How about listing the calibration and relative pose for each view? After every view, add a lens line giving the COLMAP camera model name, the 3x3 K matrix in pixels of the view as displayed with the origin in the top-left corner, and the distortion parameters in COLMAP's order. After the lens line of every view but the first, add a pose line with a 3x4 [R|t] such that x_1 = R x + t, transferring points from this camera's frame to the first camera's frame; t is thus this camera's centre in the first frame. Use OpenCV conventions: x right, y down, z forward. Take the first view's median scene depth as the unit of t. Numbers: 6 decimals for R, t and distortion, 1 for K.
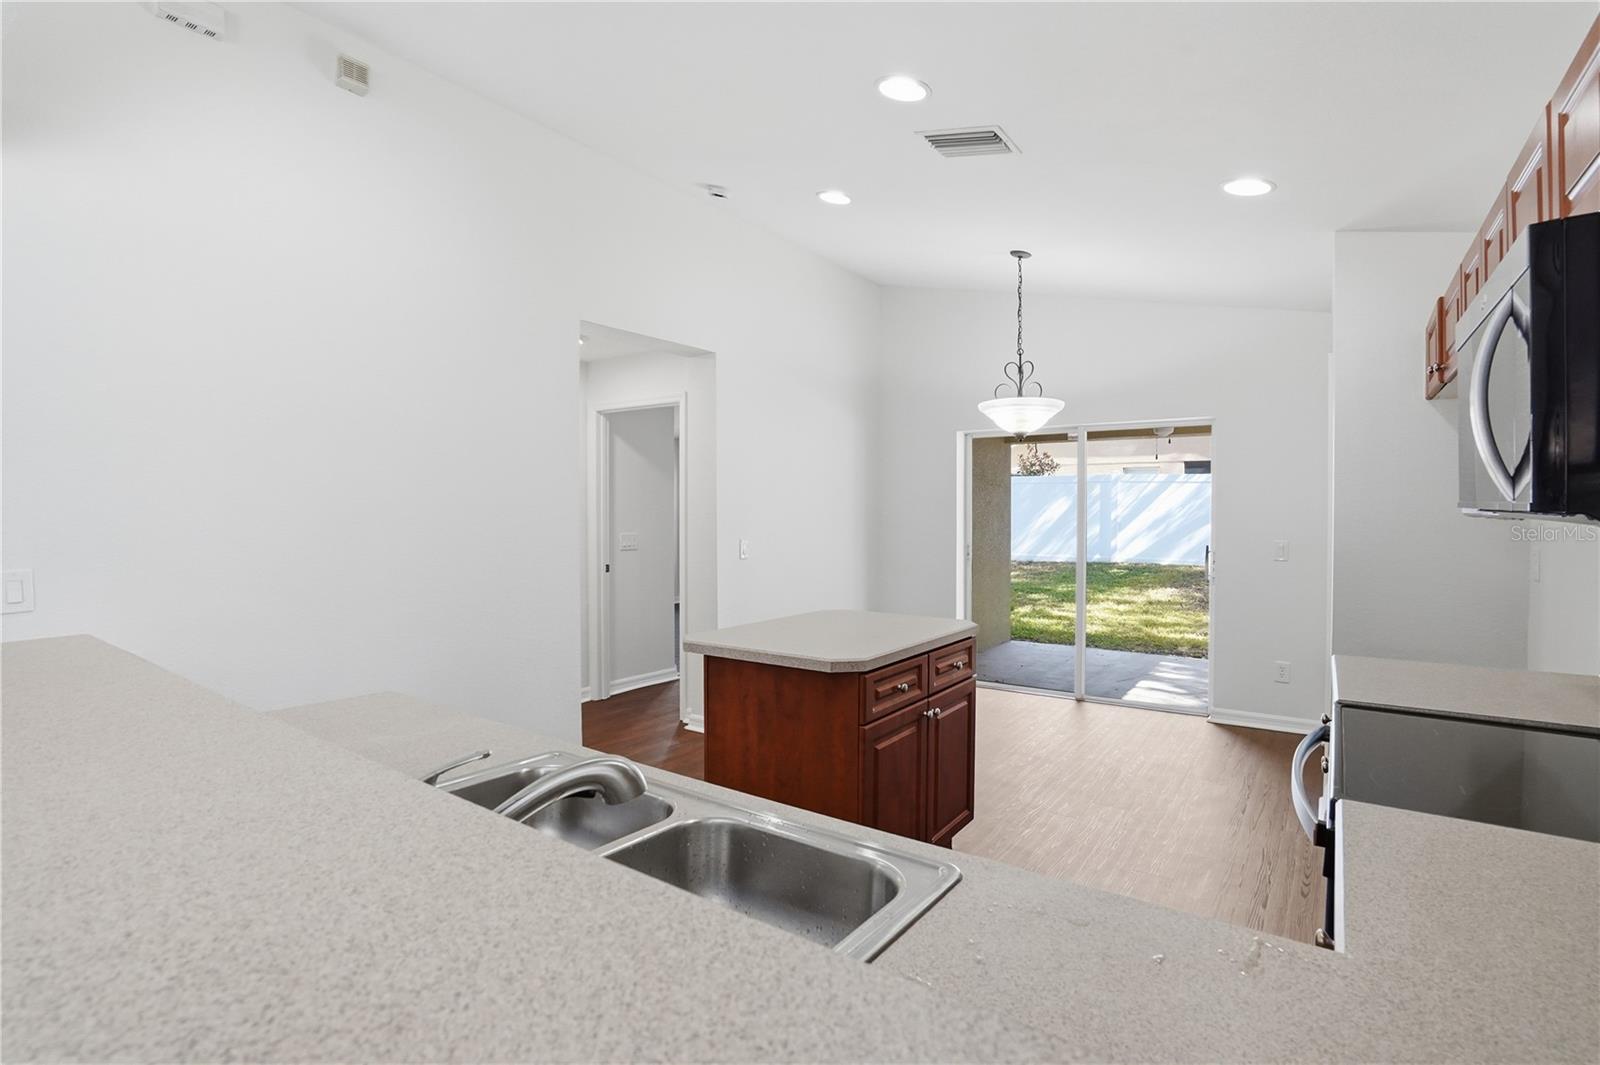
lens RADIAL K [[761.2, 0, 806.3], [0, 761.2, 526.2], [0, 0, 1]] dist [-0.059238, 0.018477]
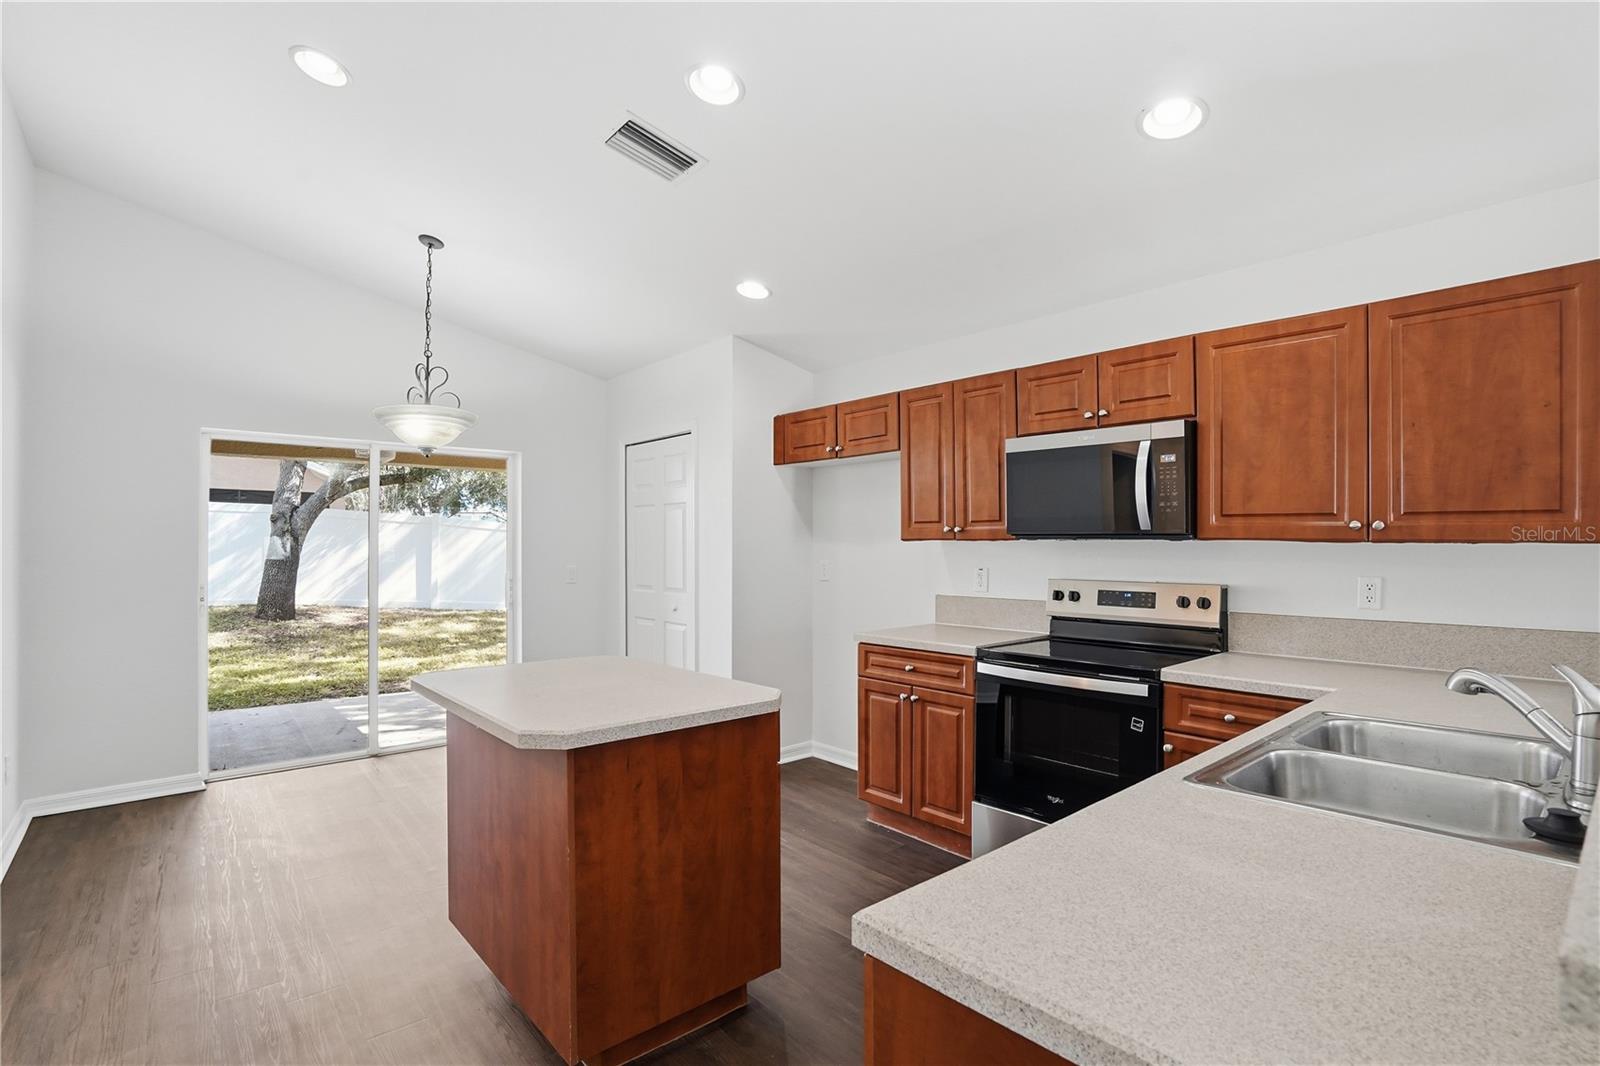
lens RADIAL K [[761.2, 0, 806.3], [0, 761.2, 526.7], [0, 0, 1]] dist [-0.059238, 0.018477]
pose [[0.233883, 0.021146, 0.972035, -0.442268], [0.020888, 0.999423, -0.026768, -0.001897], [-0.972040, 0.026565, 0.233306, 0.388223]]
